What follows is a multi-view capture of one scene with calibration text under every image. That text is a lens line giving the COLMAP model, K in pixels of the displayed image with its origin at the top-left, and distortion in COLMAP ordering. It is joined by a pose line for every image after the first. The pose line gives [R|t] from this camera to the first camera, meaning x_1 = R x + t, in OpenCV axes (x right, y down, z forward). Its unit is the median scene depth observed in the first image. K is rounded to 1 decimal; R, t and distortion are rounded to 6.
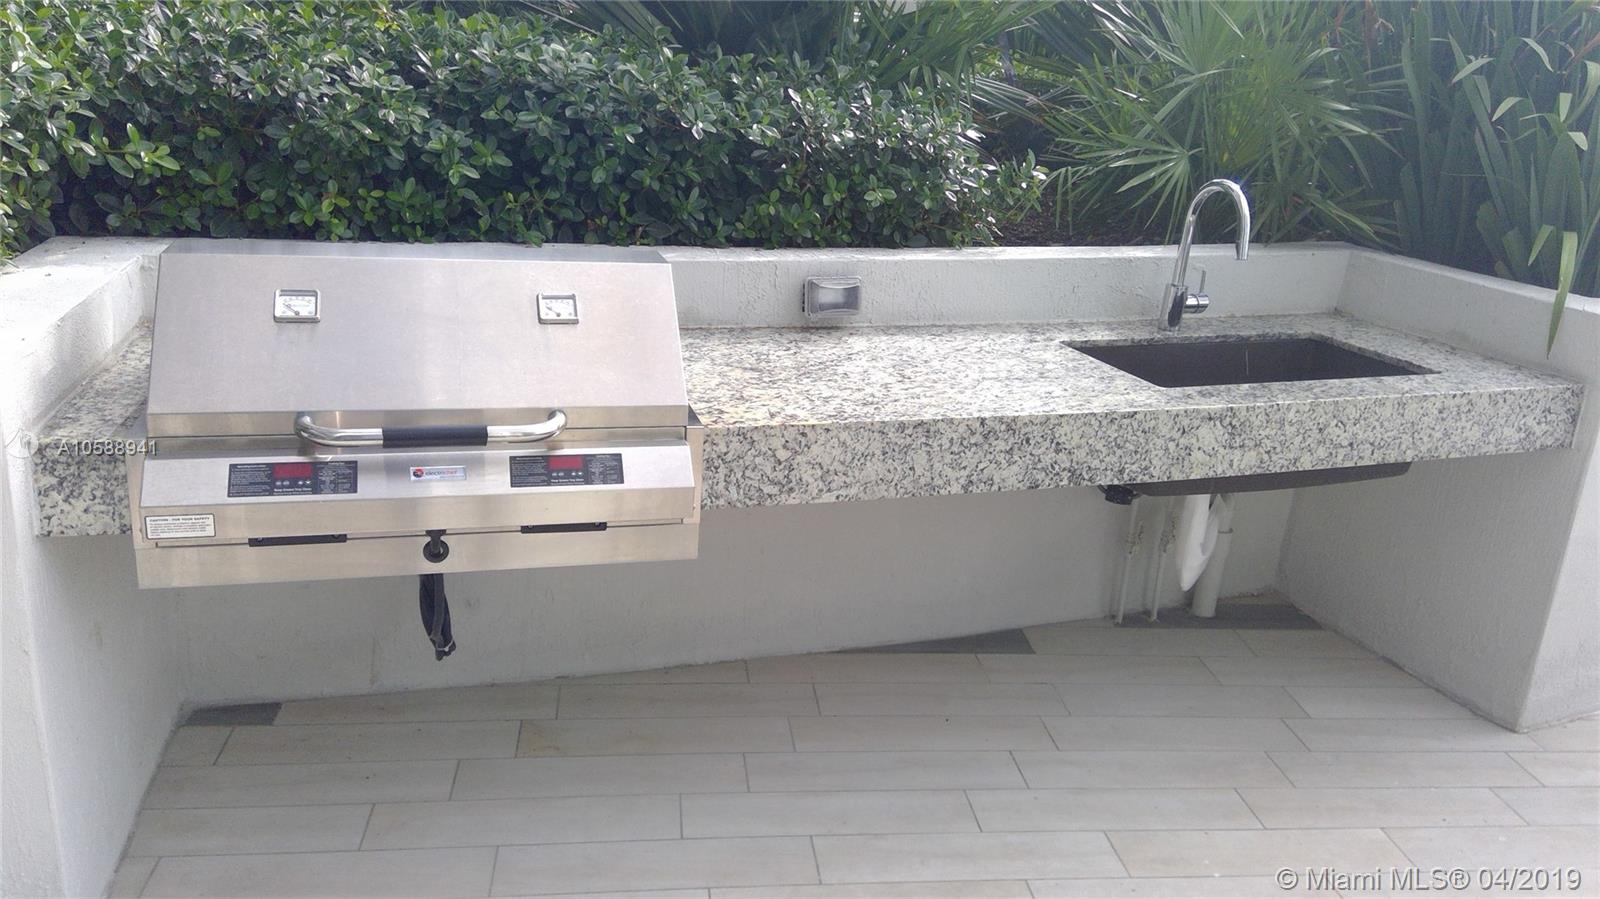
lens RADIAL K [[1262.8, 0, 799.3], [0, 1262.8, 439.4], [0, 0, 1]] dist [0.136062, -0.219271]
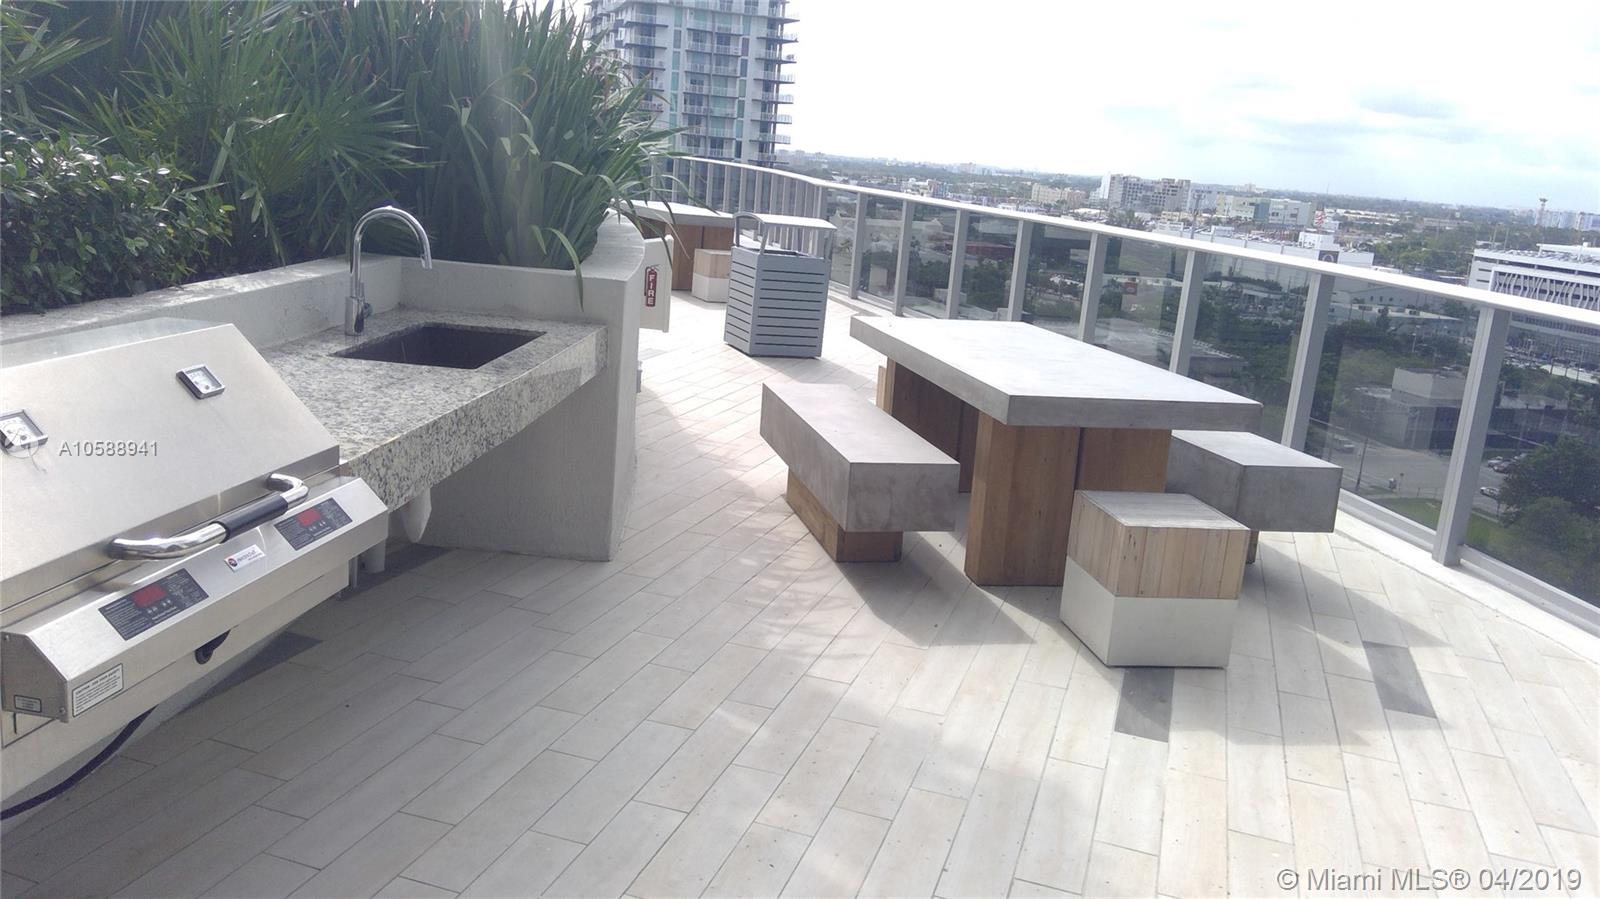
lens RADIAL K [[1262.8, 0, 799.3], [0, 1262.8, 439.4], [0, 0, 1]] dist [0.136062, -0.219271]
pose [[0.425995, -0.229007, 0.875262, -0.798677], [0.229201, 0.963191, 0.140460, -0.085917], [-0.875211, 0.140776, 0.462804, 0.132910]]
